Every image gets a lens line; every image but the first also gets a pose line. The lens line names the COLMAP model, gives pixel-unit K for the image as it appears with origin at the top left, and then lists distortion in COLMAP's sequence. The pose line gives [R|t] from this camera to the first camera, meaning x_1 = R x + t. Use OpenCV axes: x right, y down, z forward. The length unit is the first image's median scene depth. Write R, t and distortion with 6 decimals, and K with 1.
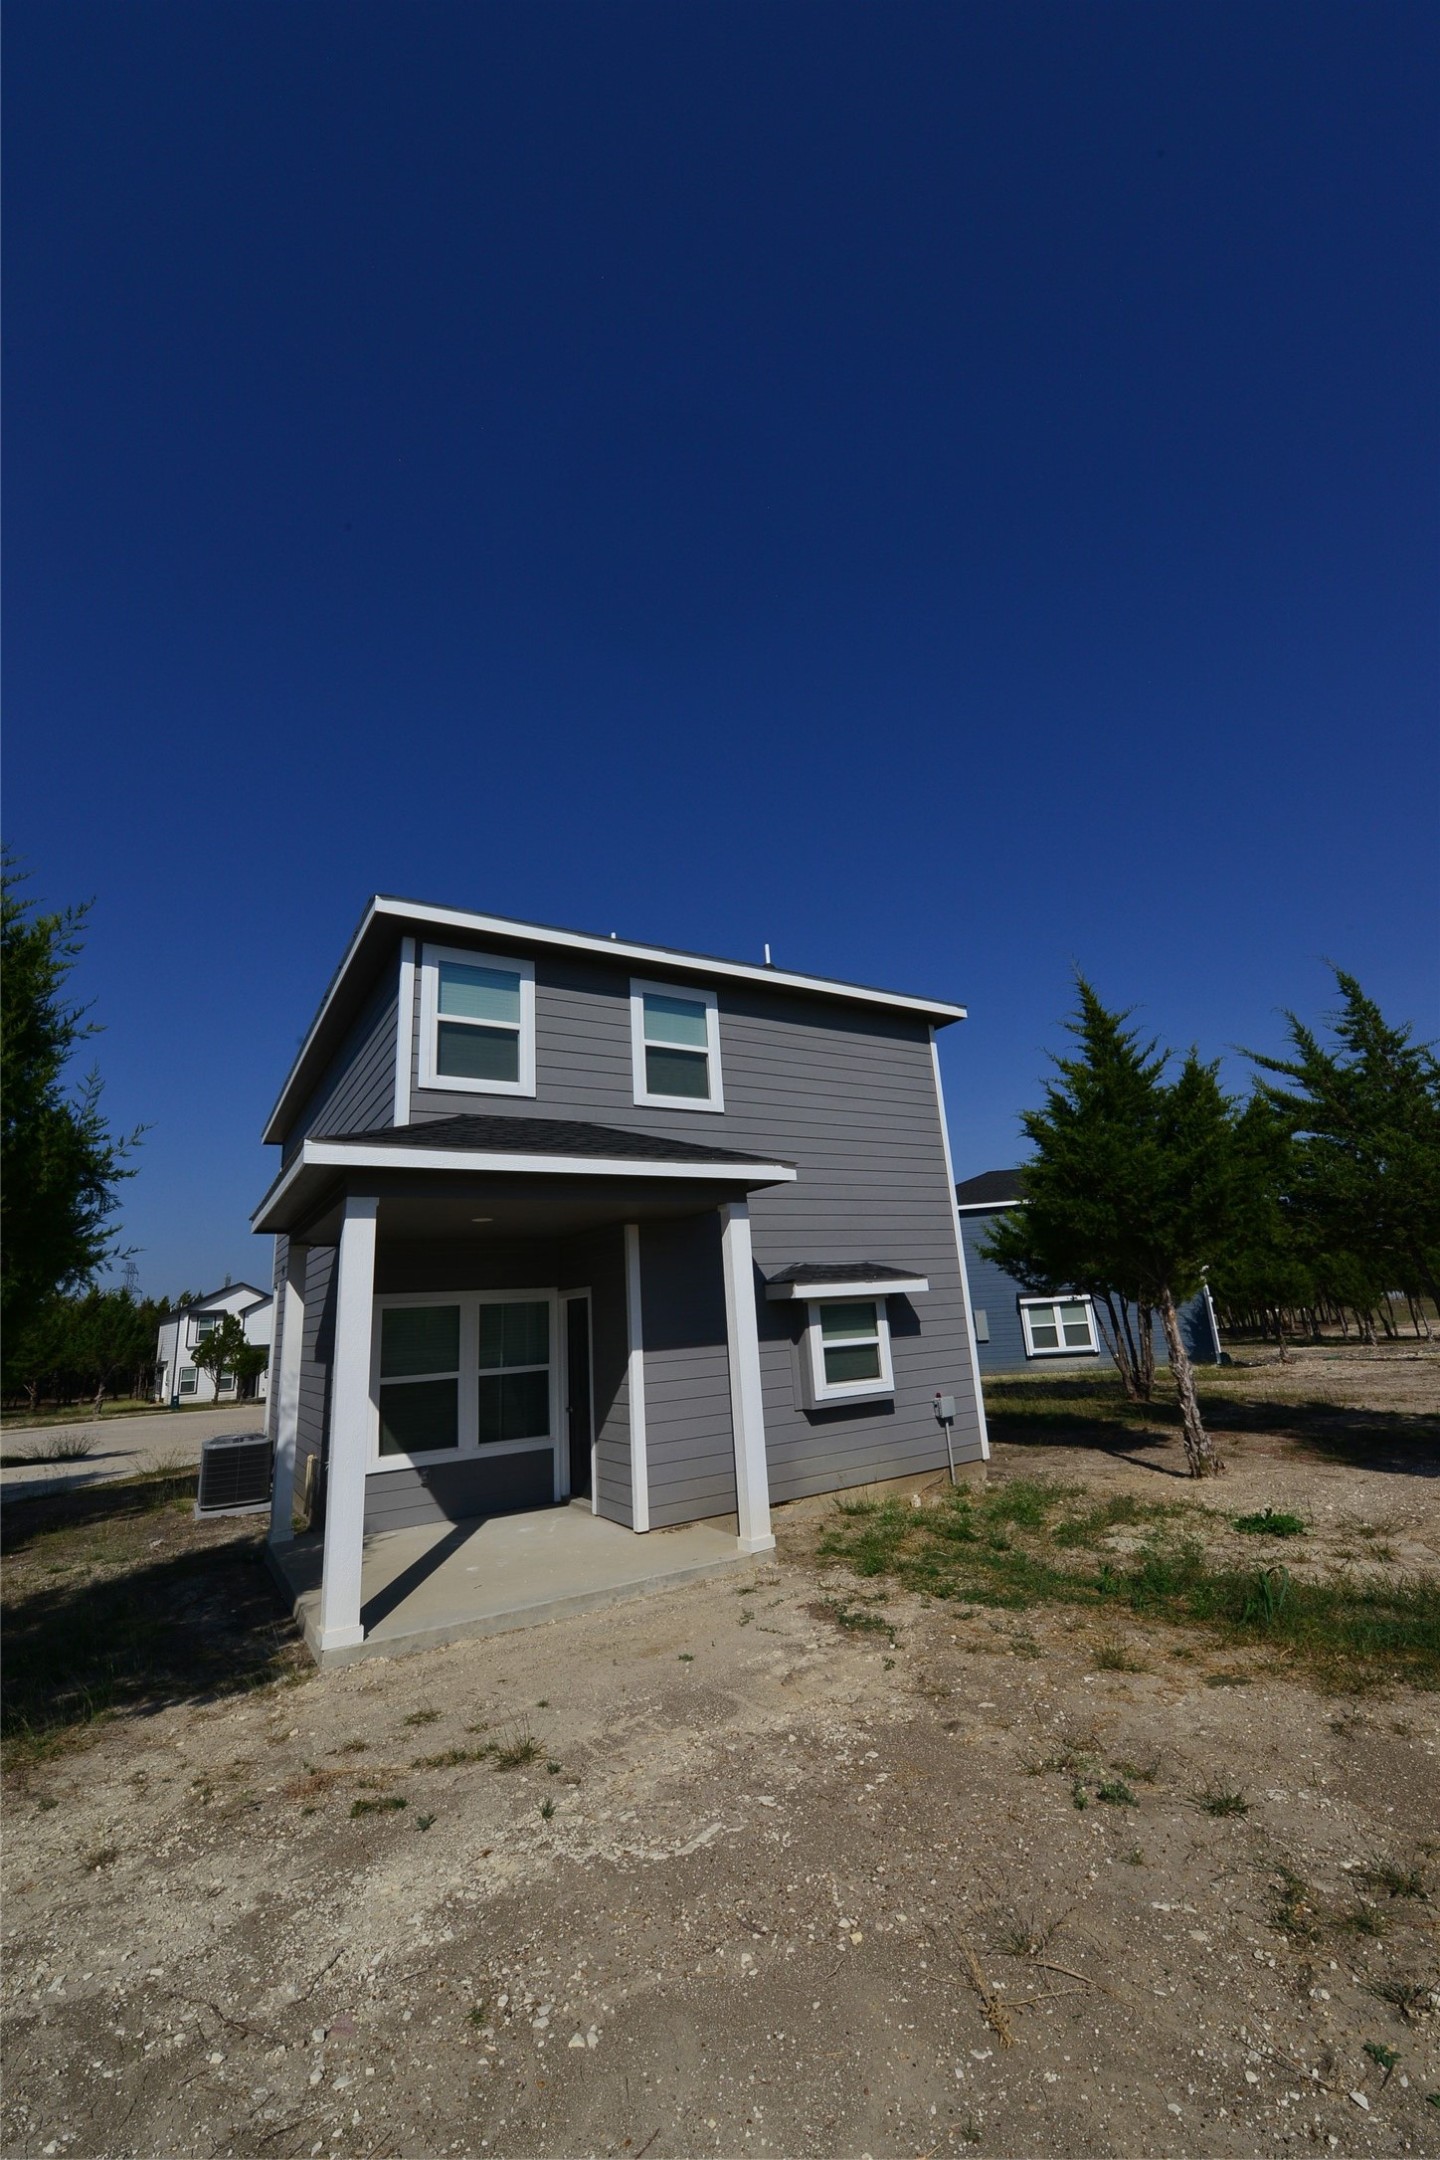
lens RADIAL K [[864.3, 0, 720.5], [0, 864.3, 1075.0], [0, 0, 1]] dist [-0.015252, -0.002361]
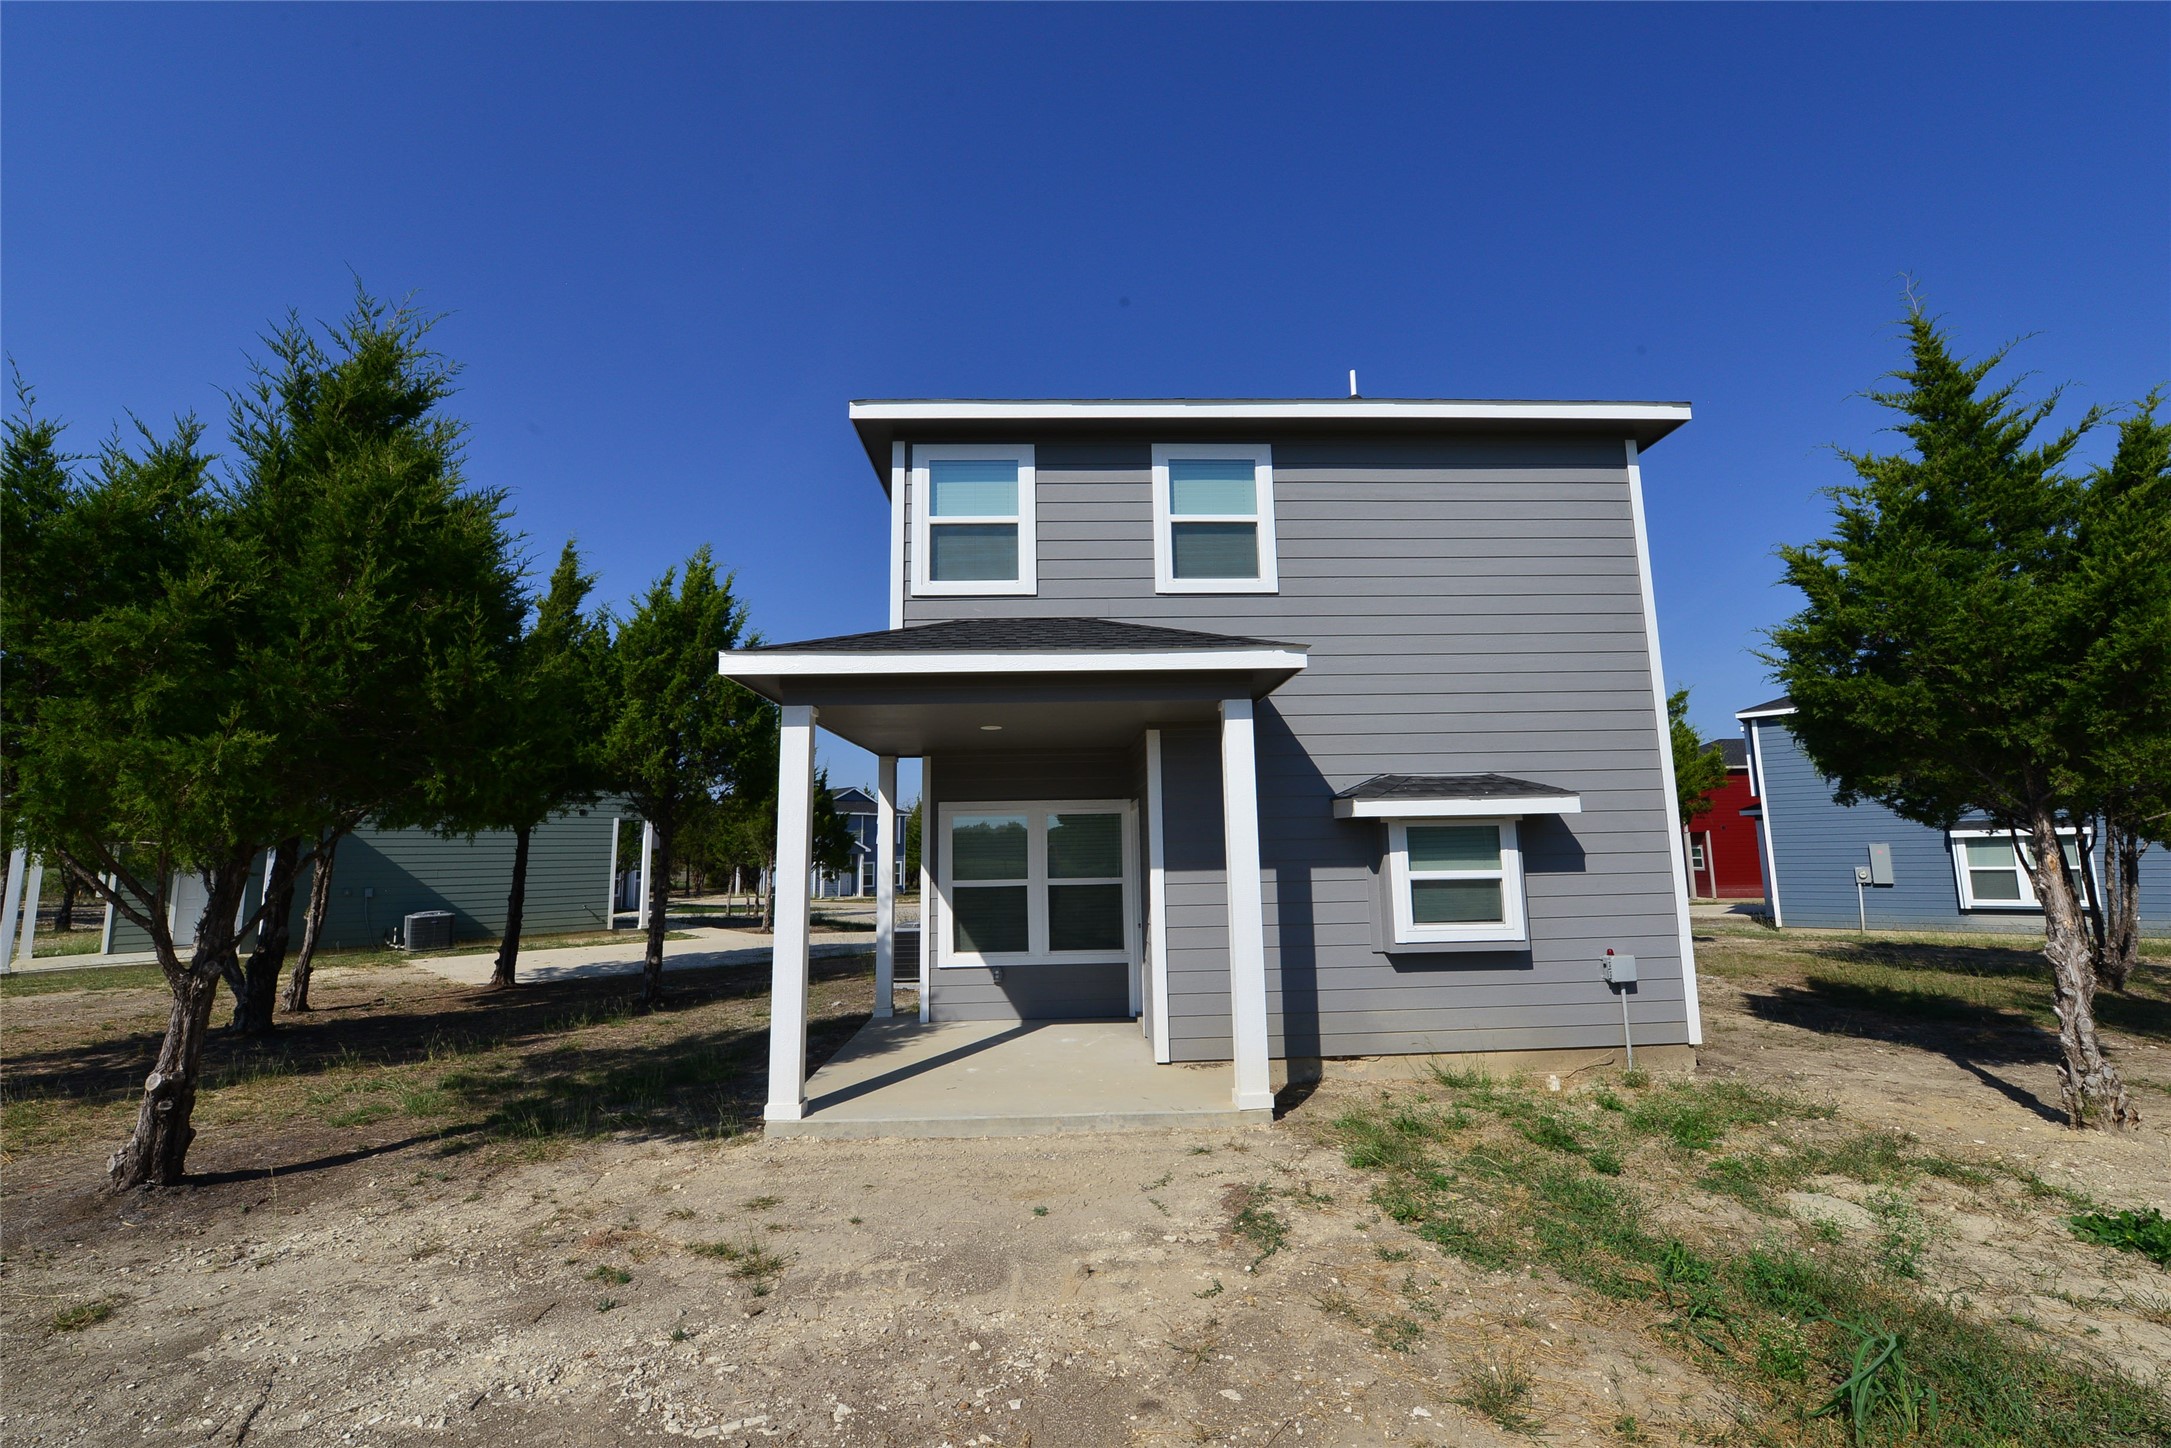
lens RADIAL K [[868.7, 0, 1081.5], [0, 868.7, 723.1], [0, 0, 1]] dist [-0.015252, -0.002361]
pose [[0.863769, -0.026006, -0.503217, 0.288676], [0.101767, 0.987091, 0.123669, 0.051591], [0.493505, -0.158033, 0.855265, 0.218255]]
